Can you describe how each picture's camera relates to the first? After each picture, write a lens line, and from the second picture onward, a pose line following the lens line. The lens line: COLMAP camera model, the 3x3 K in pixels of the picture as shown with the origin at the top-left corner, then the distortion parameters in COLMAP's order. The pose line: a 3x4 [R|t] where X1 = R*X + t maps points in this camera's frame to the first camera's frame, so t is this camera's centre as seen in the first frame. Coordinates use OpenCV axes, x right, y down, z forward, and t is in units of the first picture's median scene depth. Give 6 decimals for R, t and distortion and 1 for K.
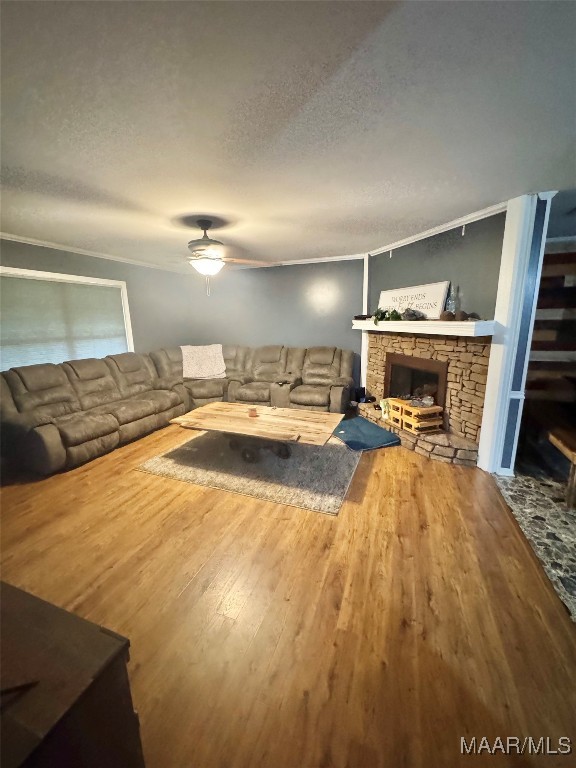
lens RADIAL K [[306.7, 0, 290.8], [0, 306.7, 381.4], [0, 0, 1]] dist [-0.006564, 0.001499]
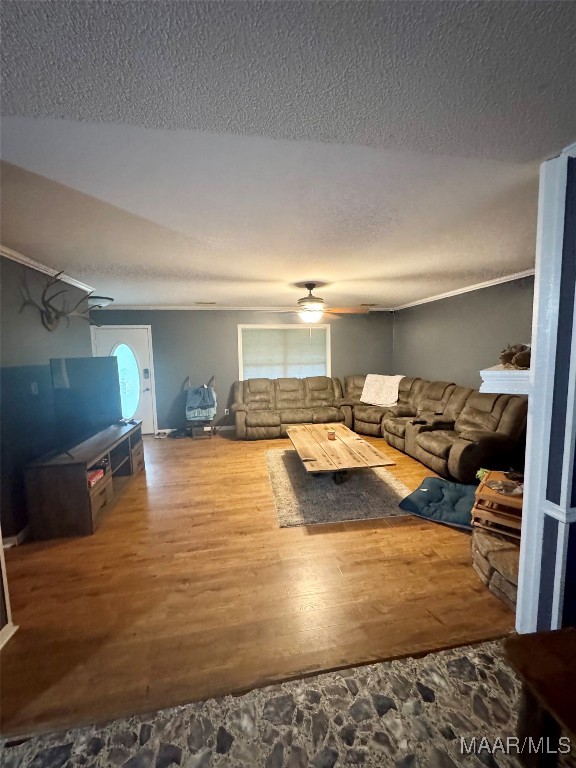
lens RADIAL K [[306.7, 0, 288.8], [0, 306.7, 385.6], [0, 0, 1]] dist [-0.006564, 0.001499]
pose [[0.506923, 0.106813, -0.855348, 0.817760], [-0.165288, 0.985924, 0.025161, -0.092700], [0.845996, 0.128624, 0.517442, 0.269856]]
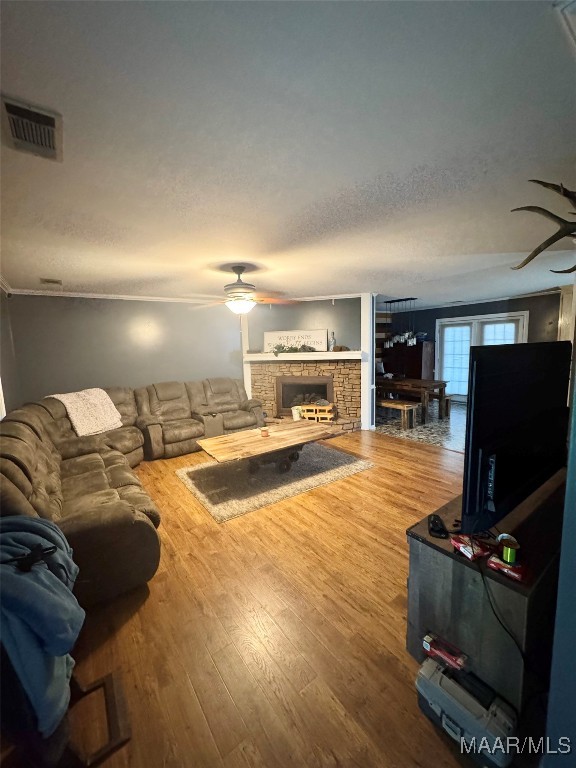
lens RADIAL K [[306.7, 0, 287.5], [0, 306.7, 380.9], [0, 0, 1]] dist [-0.006564, 0.001499]
pose [[0.549486, -0.093761, 0.830225, -1.091864], [0.189969, 0.981678, -0.014866, -0.061319], [-0.813620, 0.165886, 0.557230, 0.284915]]
